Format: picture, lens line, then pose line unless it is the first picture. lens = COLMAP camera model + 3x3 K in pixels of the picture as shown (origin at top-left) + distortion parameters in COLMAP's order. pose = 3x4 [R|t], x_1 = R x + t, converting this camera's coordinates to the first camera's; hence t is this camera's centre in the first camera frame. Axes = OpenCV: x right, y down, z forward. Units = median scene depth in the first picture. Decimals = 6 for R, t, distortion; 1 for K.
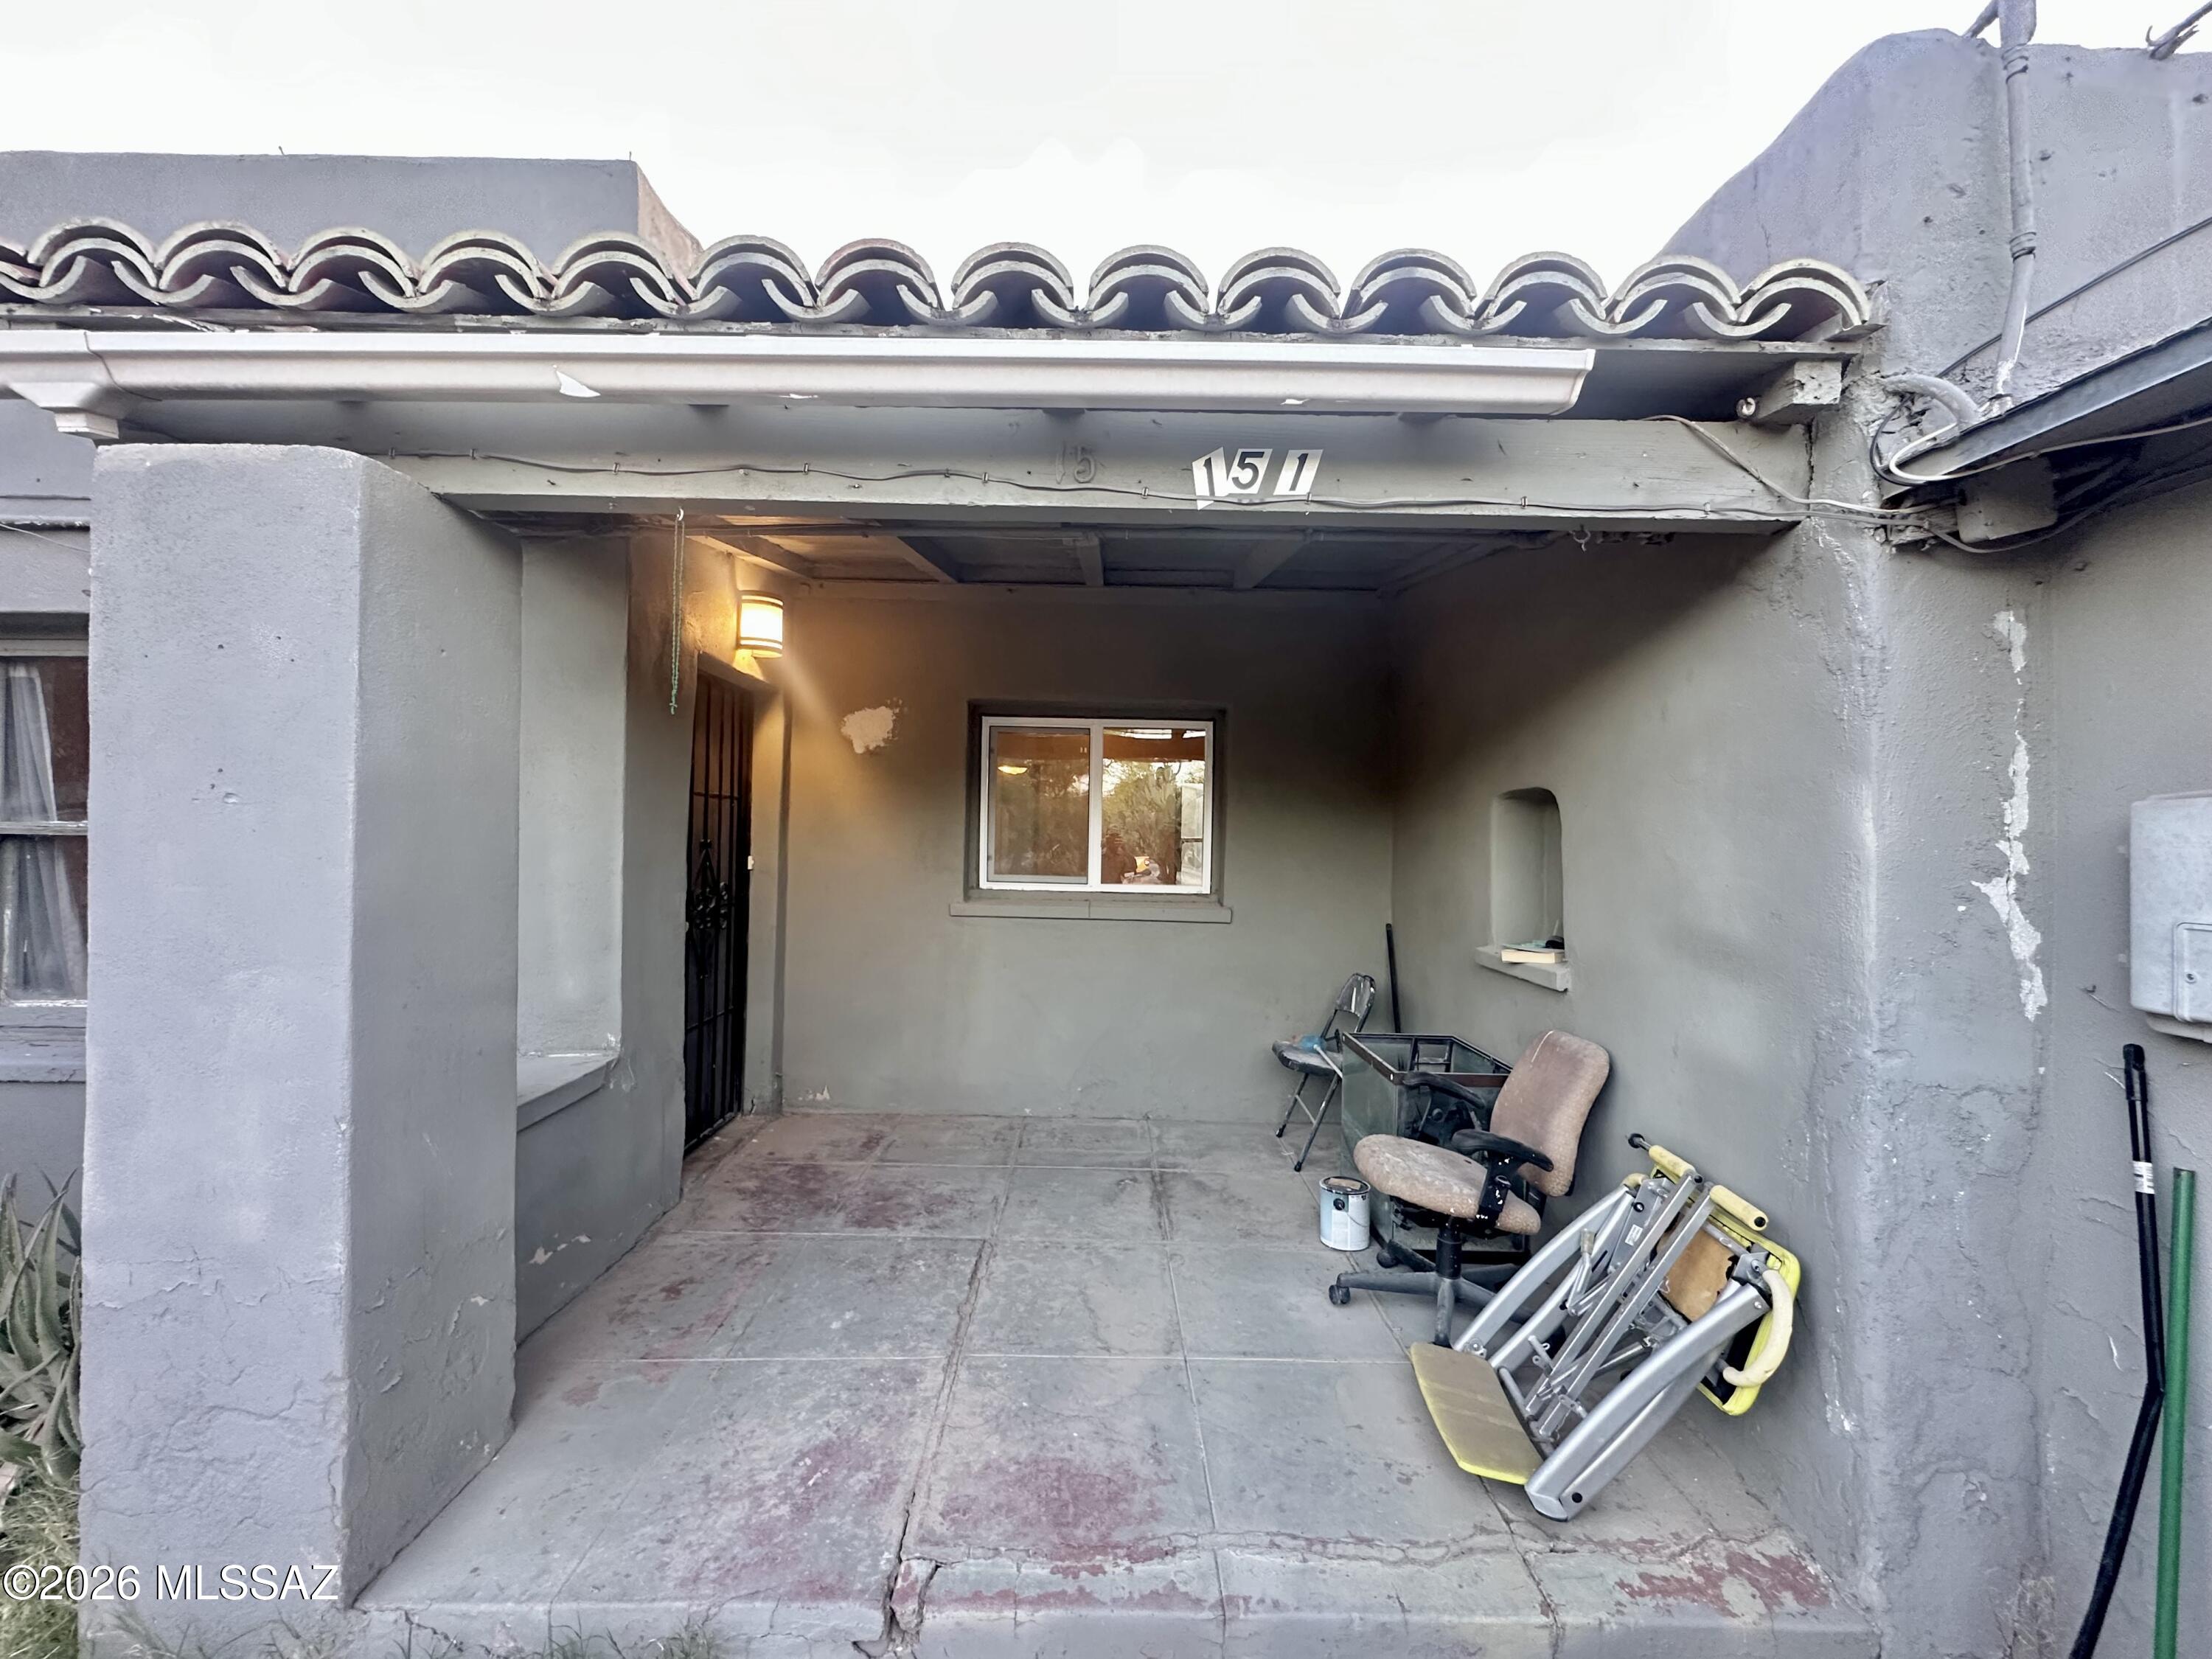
lens RADIAL K [[884.4, 0, 1106.0], [0, 884.4, 829.5], [0, 0, 1]] dist [-0.003275, 0.000724]
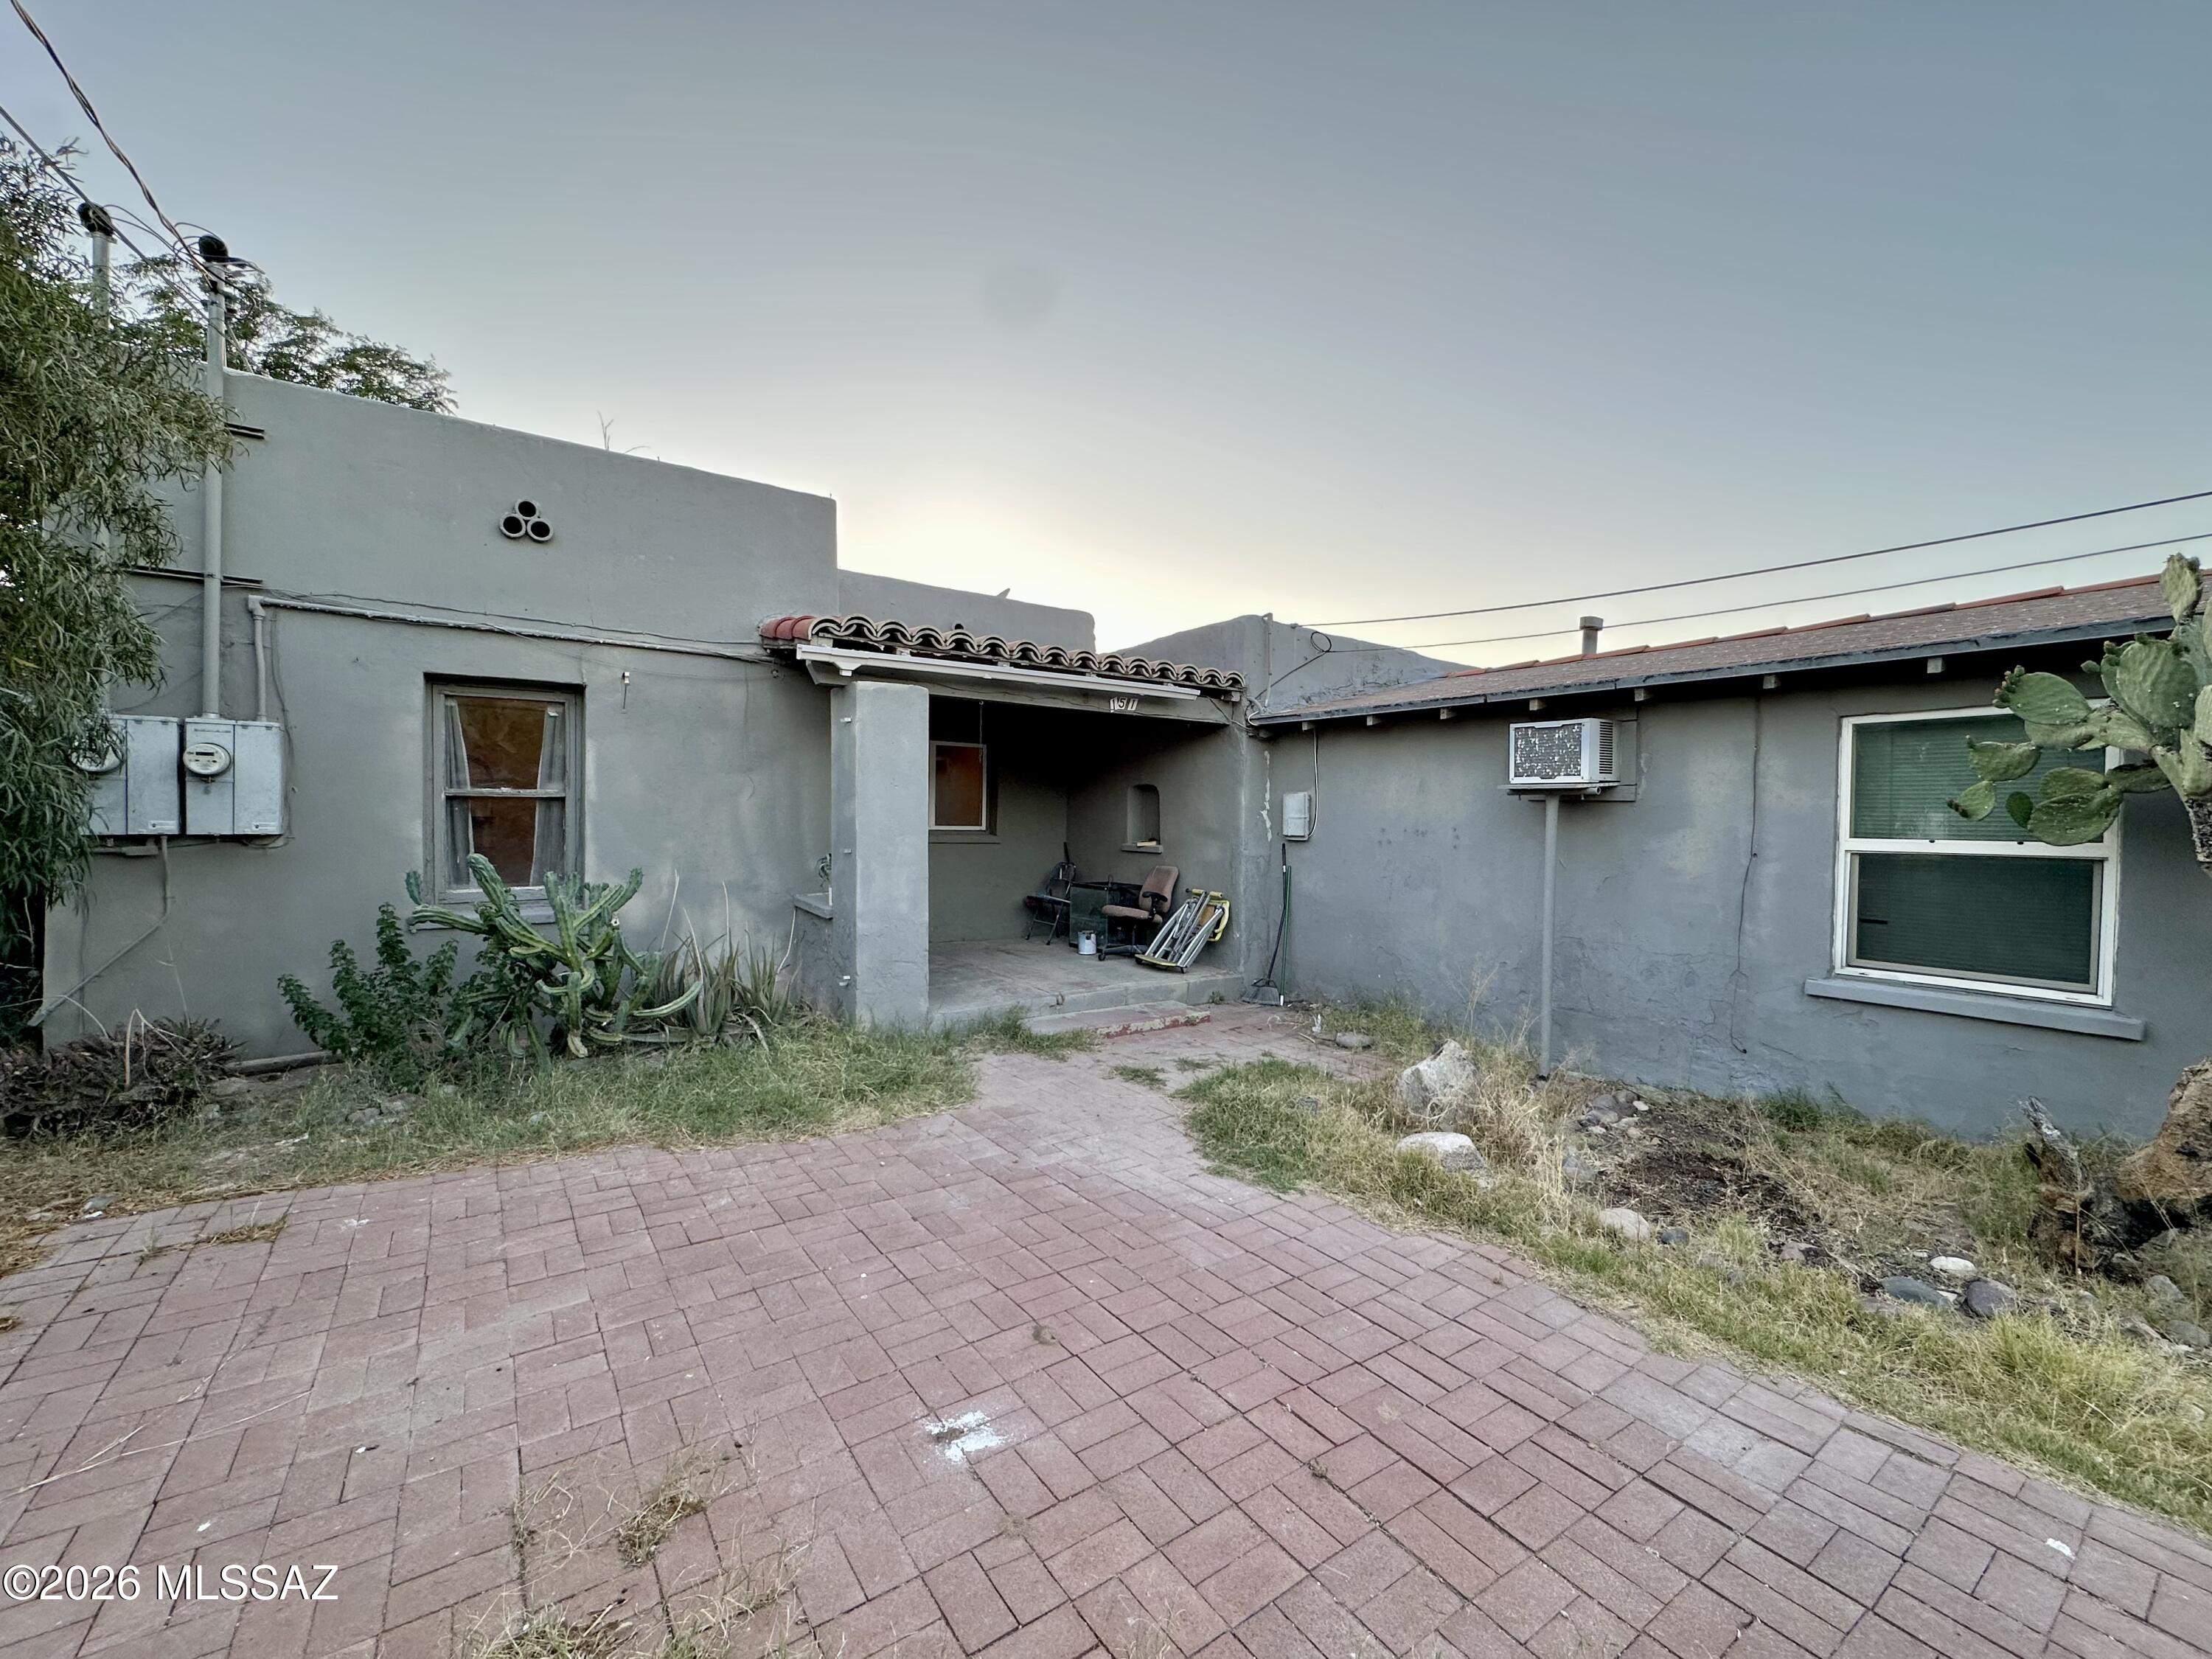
lens RADIAL K [[884.4, 0, 1106.0], [0, 884.4, 829.5], [0, 0, 1]] dist [-0.003275, 0.000724]
pose [[0.823304, -0.012633, 0.567460, -2.197943], [-0.007676, 0.999413, 0.033385, 0.008534], [-0.567549, -0.031842, 0.822724, -2.238691]]
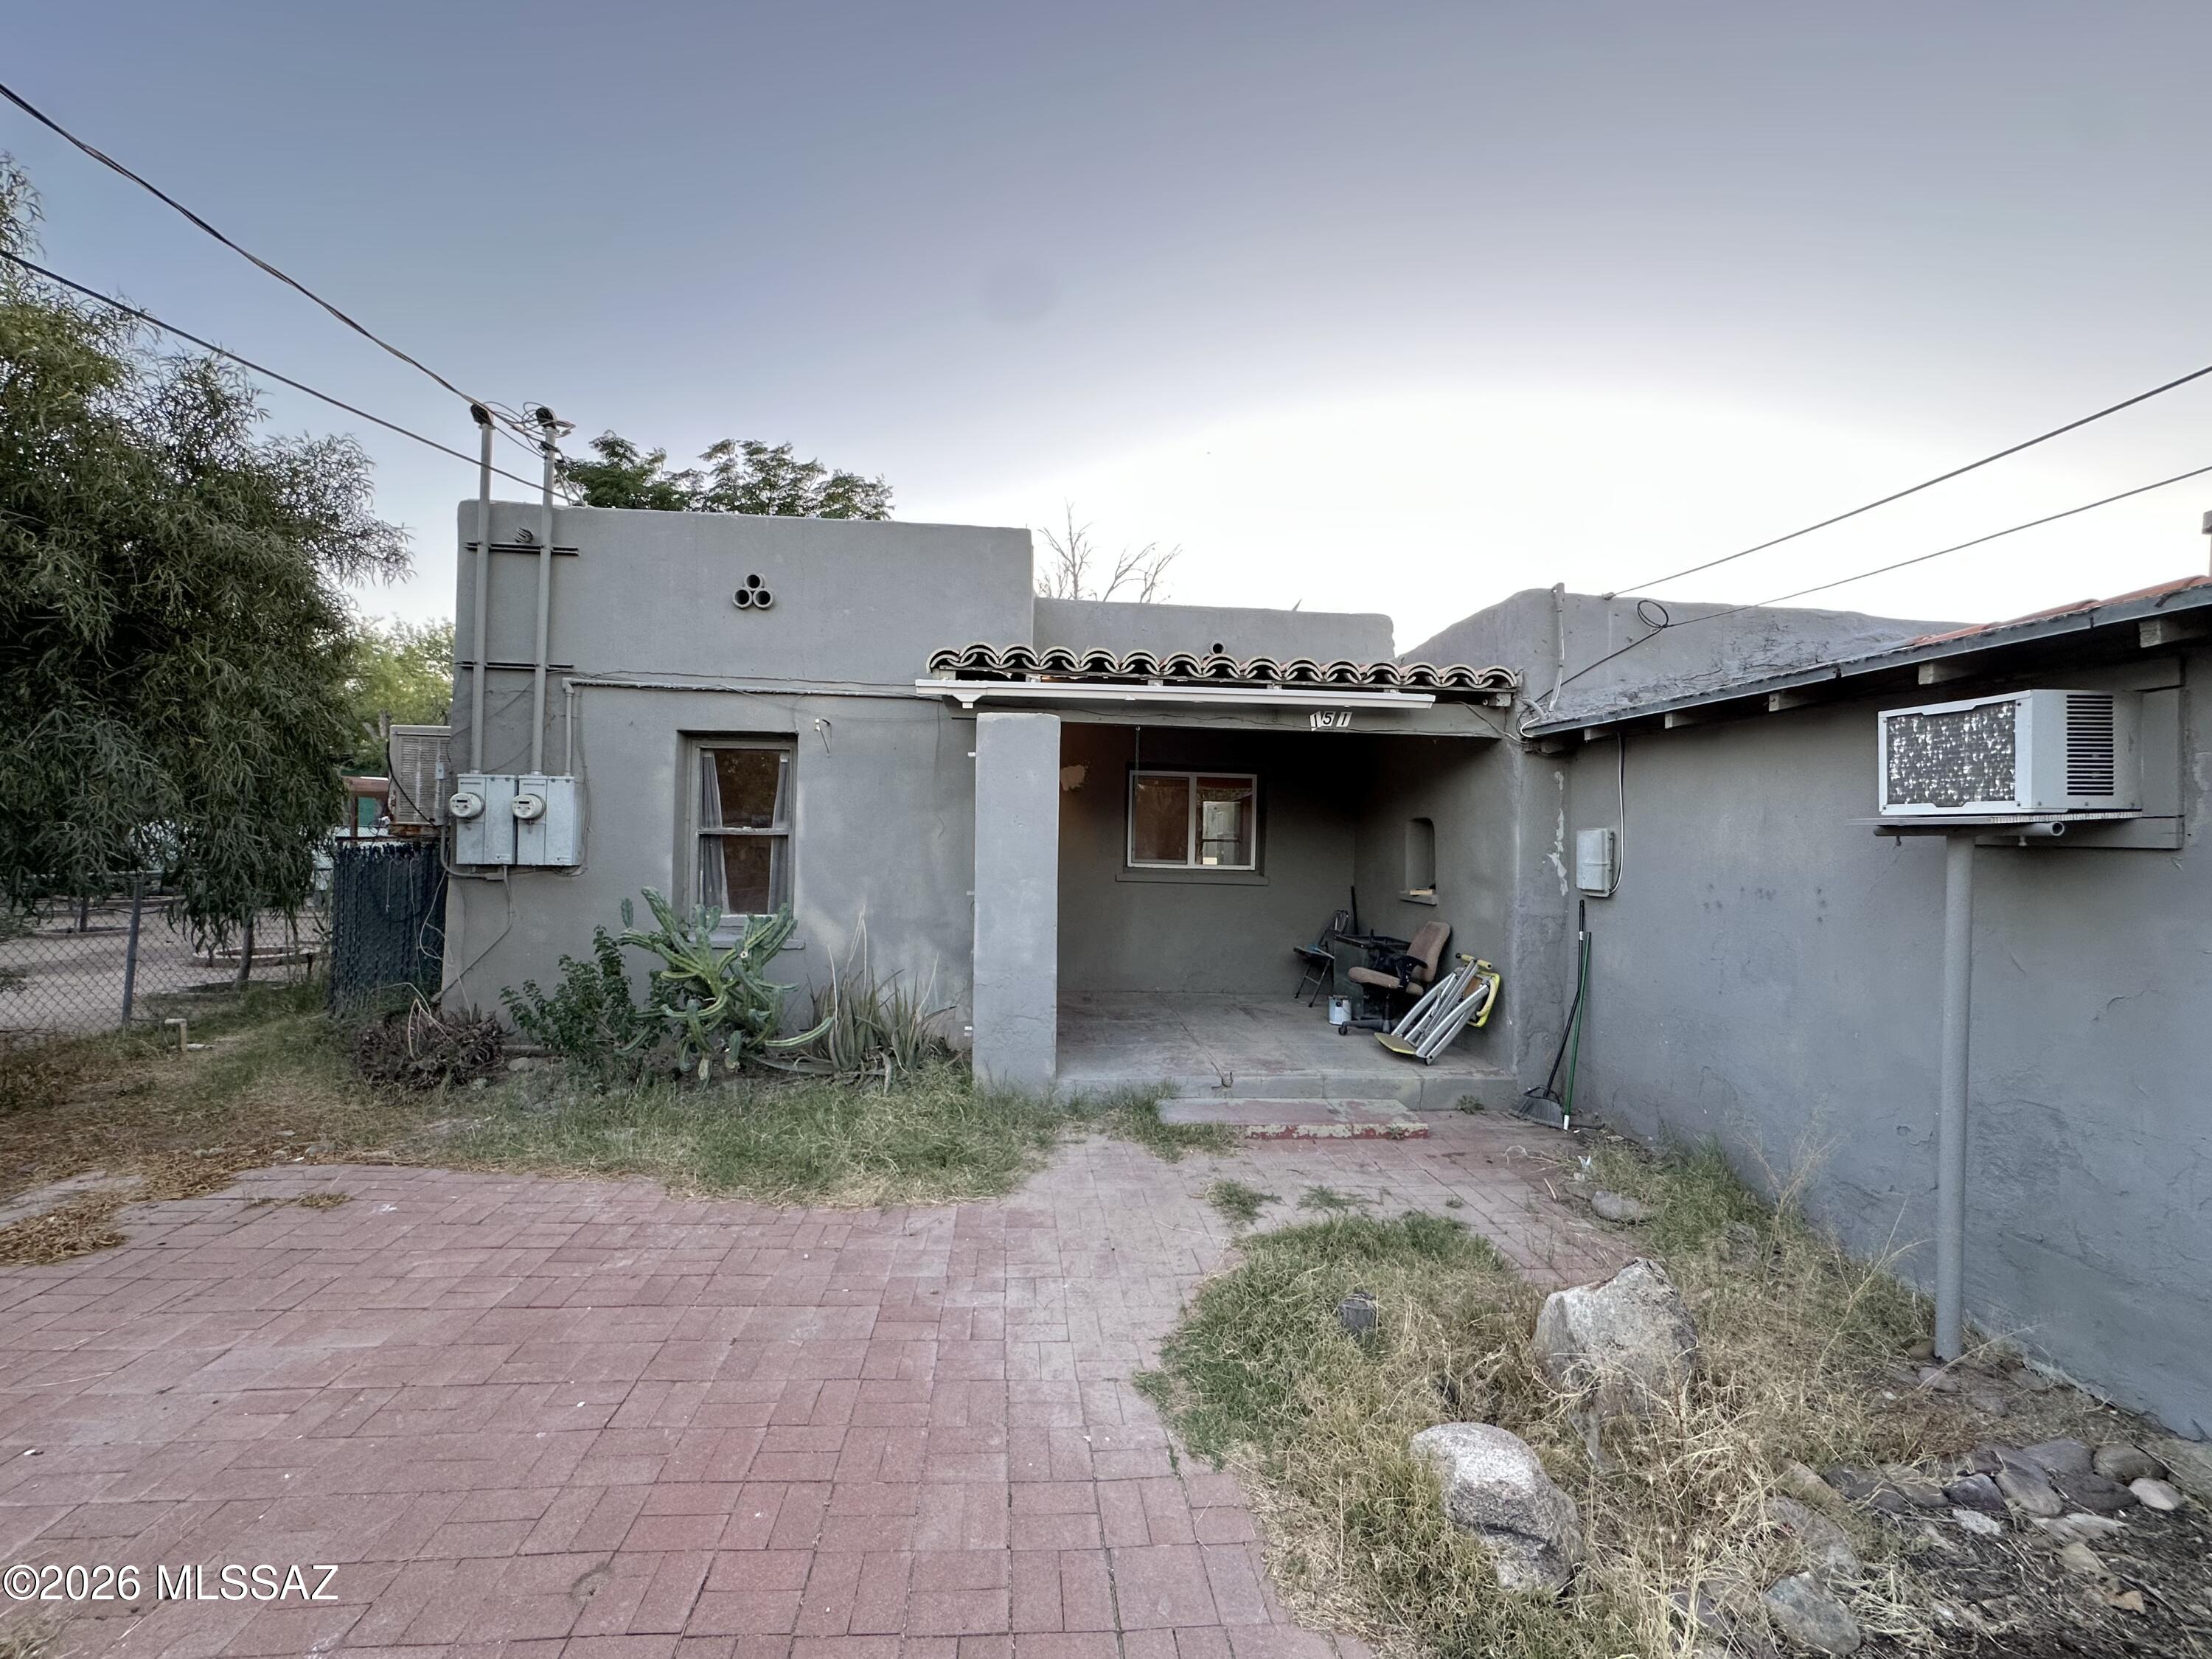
lens RADIAL K [[884.4, 0, 1106.0], [0, 884.4, 829.5], [0, 0, 1]] dist [-0.003275, 0.000724]
pose [[0.996775, 0.006649, 0.079976, -0.903554], [-0.006769, 0.999976, 0.001232, -0.024753], [-0.079966, -0.001769, 0.996796, -2.115885]]
